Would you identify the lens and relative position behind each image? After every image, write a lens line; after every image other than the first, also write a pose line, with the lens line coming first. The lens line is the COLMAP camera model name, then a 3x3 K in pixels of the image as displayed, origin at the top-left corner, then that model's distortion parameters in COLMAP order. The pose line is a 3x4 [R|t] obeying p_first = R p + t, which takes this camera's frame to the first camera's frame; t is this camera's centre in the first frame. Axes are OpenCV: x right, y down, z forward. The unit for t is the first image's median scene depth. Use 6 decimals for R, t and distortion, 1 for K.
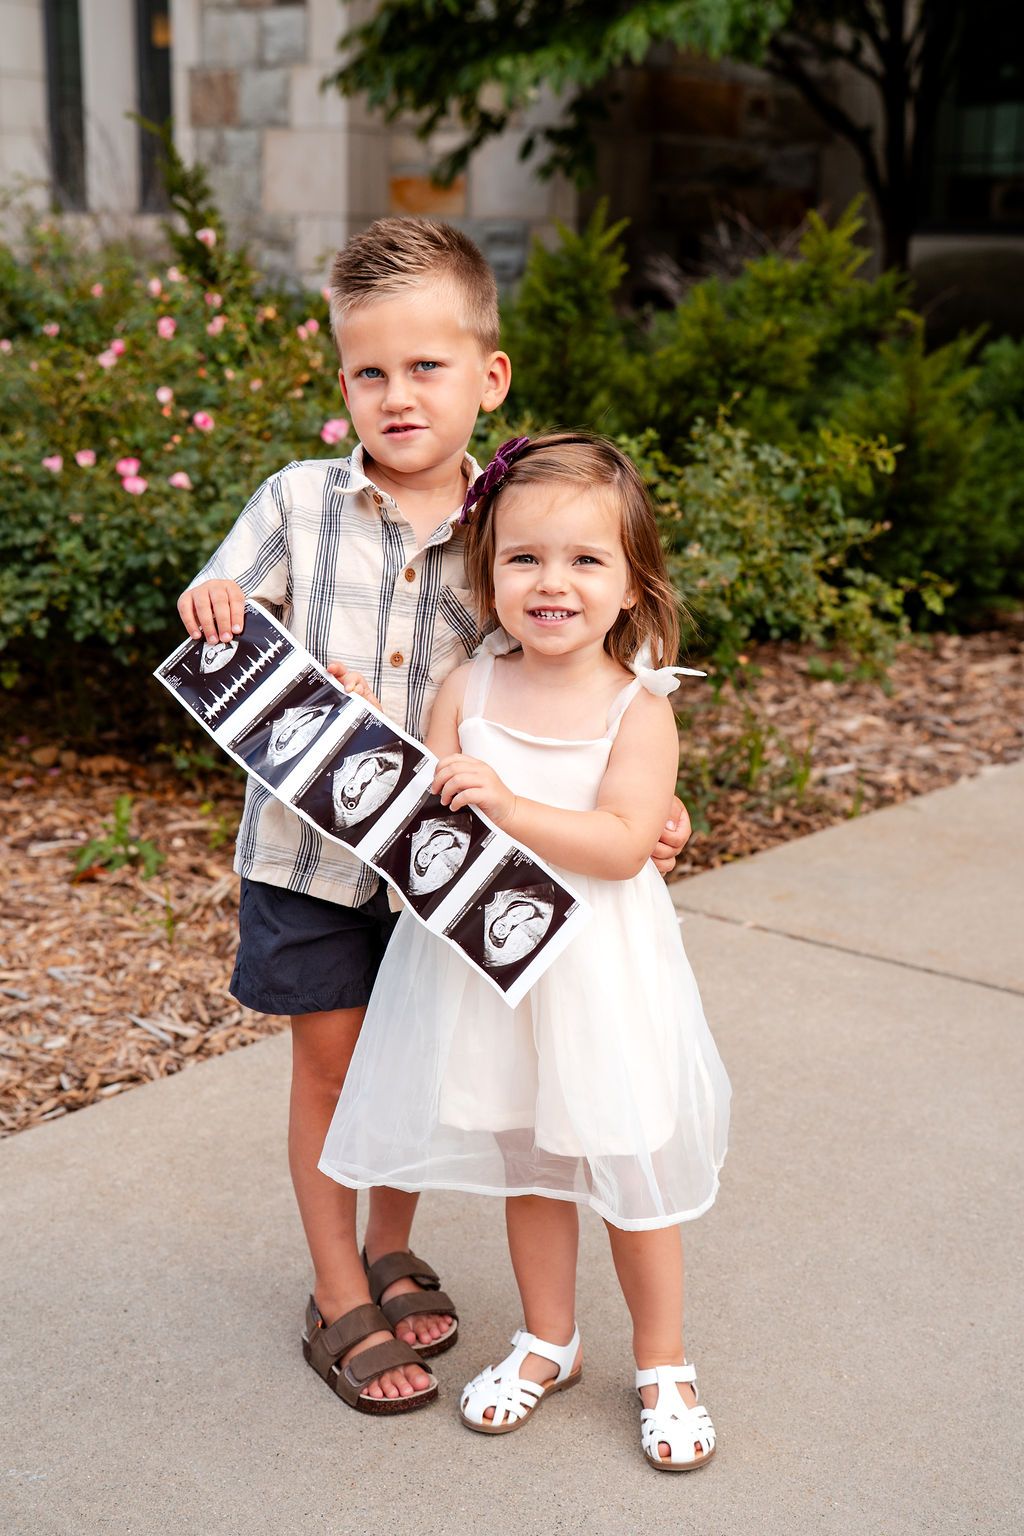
lens RADIAL K [[2113.8, 0, 509.0], [0, 2113.8, 766.5], [0, 0, 1]] dist [0.112519, 0.000000]
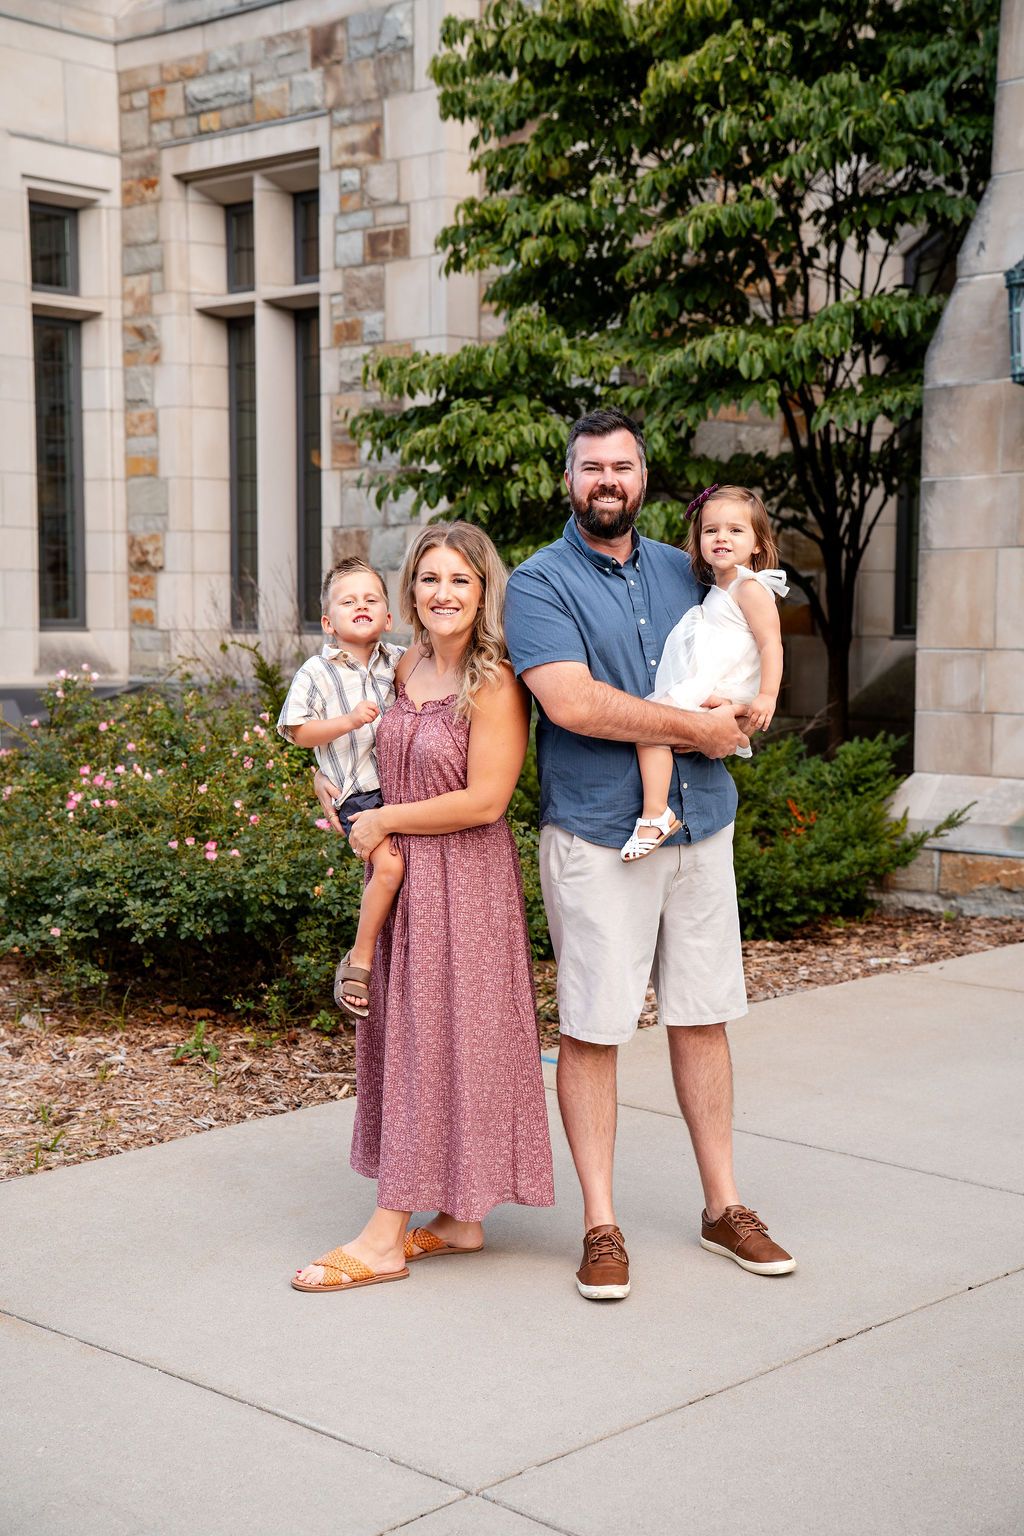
lens RADIAL K [[2333.1, 0, 512.0], [0, 2333.1, 769.7], [0, 0, 1]] dist [0.184428, 0.000000]
pose [[0.993663, -0.017145, -0.111088, 0.313902], [-0.000199, 0.988028, -0.154272, 0.110591], [0.112403, 0.153316, 0.981764, -1.001700]]
